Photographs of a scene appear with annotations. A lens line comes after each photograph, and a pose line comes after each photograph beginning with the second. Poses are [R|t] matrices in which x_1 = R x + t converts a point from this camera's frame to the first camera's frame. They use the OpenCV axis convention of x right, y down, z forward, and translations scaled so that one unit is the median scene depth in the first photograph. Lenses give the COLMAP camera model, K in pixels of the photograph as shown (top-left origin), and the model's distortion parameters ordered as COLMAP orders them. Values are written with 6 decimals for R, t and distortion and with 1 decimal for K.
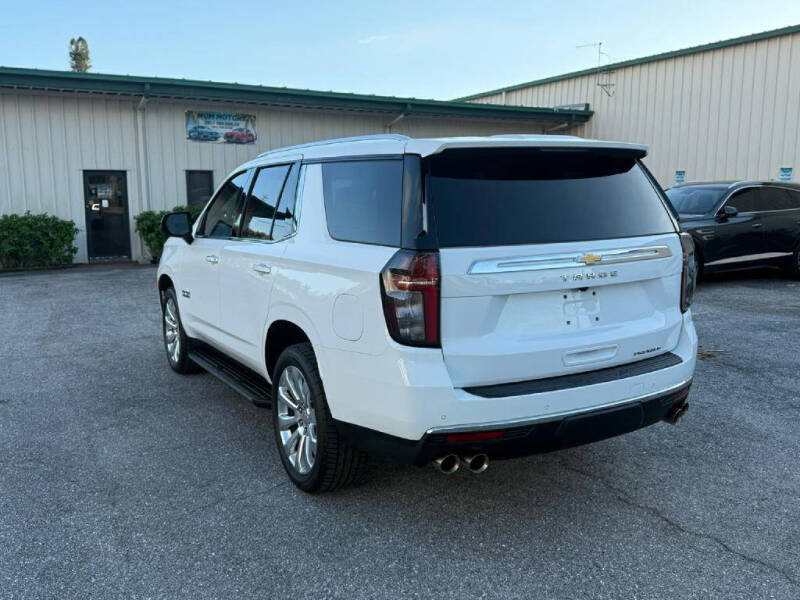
lens RADIAL K [[709.5, 0, 398.4], [0, 709.5, 299.4], [0, 0, 1]] dist [0.088024, -0.155311]
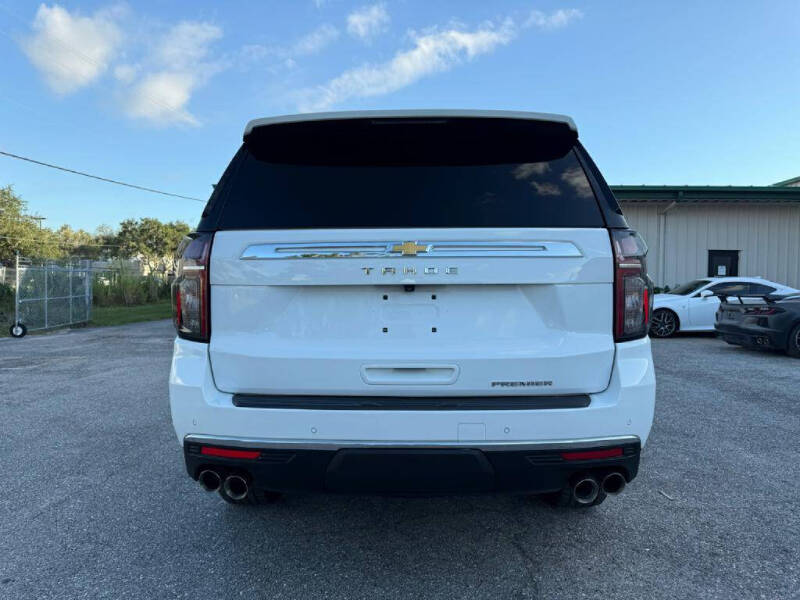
lens RADIAL K [[568.5, 0, 397.4], [0, 568.5, 300.7], [0, 0, 1]] dist [0.023315, -0.024062]
pose [[0.854609, 0.023176, -0.518754, 0.471364], [-0.088166, 0.990975, -0.100975, 0.051124], [0.511732, 0.132031, 0.848940, 0.389638]]
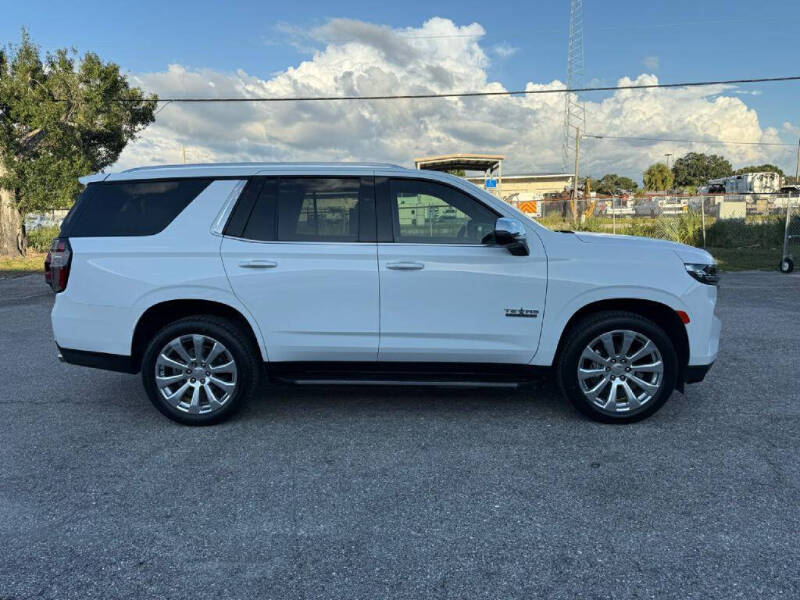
lens RADIAL K [[568.5, 0, 401.7], [0, 568.5, 300.2], [0, 0, 1]] dist [0.023315, -0.024062]
pose [[-0.511523, 0.140874, -0.847643, 0.960656], [-0.103566, 0.969170, 0.223569, -0.282795], [0.853006, 0.202148, -0.481163, 2.023586]]
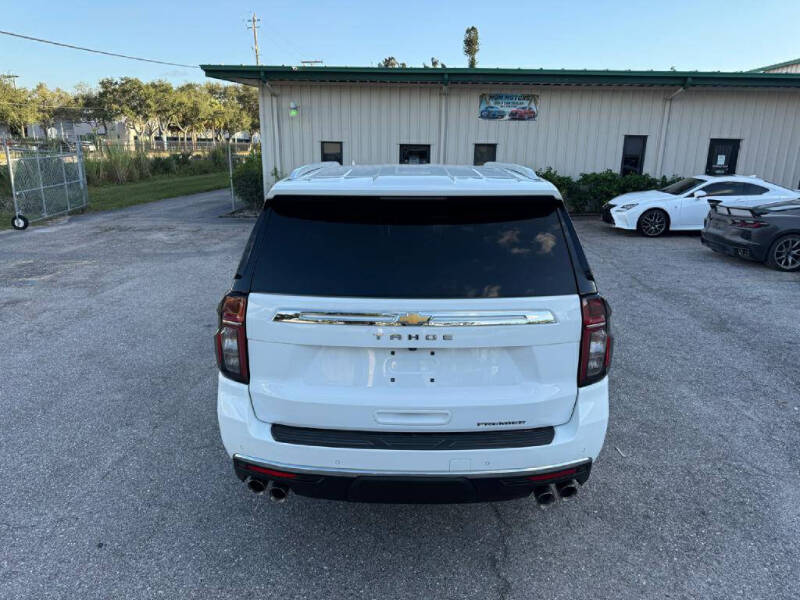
lens RADIAL K [[568.5, 0, 399.0], [0, 568.5, 299.9], [0, 0, 1]] dist [0.023315, -0.024062]
pose [[0.859486, 0.146697, -0.489657, 0.498955], [-0.092057, 0.986694, 0.134020, -0.146474], [0.502801, -0.070112, 0.861554, 0.288009]]
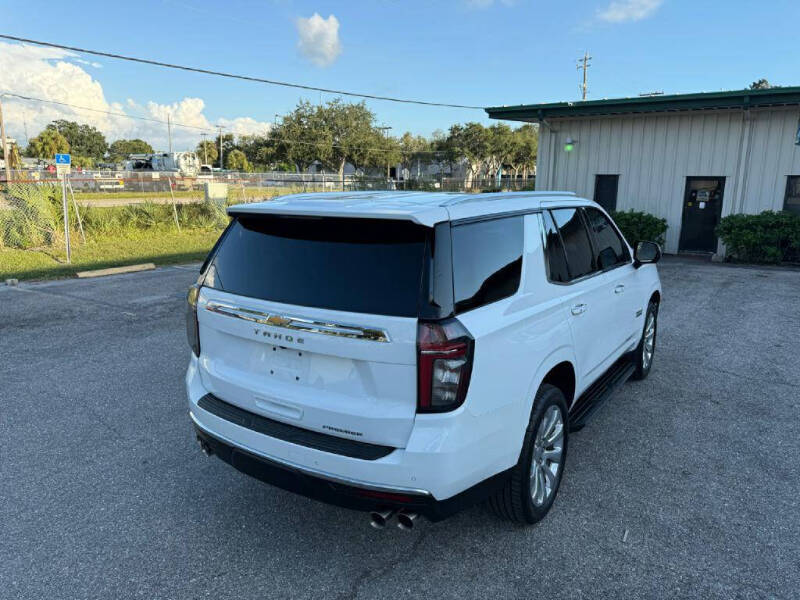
lens RADIAL K [[568.5, 0, 393.9], [0, 568.5, 296.8], [0, 0, 1]] dist [0.023315, -0.024062]
pose [[0.443808, 0.186198, -0.876564, 0.889009], [-0.141756, 0.980446, 0.136493, -0.190090], [0.884839, 0.063682, 0.461525, 0.617999]]
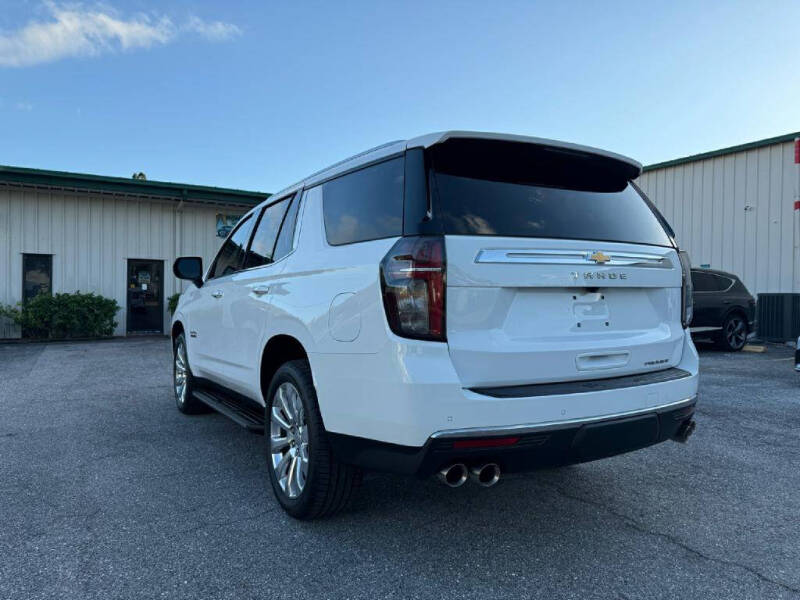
lens RADIAL K [[568.5, 0, 397.0], [0, 568.5, 303.2], [0, 0, 1]] dist [0.023315, -0.024062]
pose [[0.999743, 0.013300, 0.018336, -0.013142], [-0.010635, 0.990309, -0.138472, 0.091183], [-0.020000, 0.138241, 0.990197, 0.209974]]
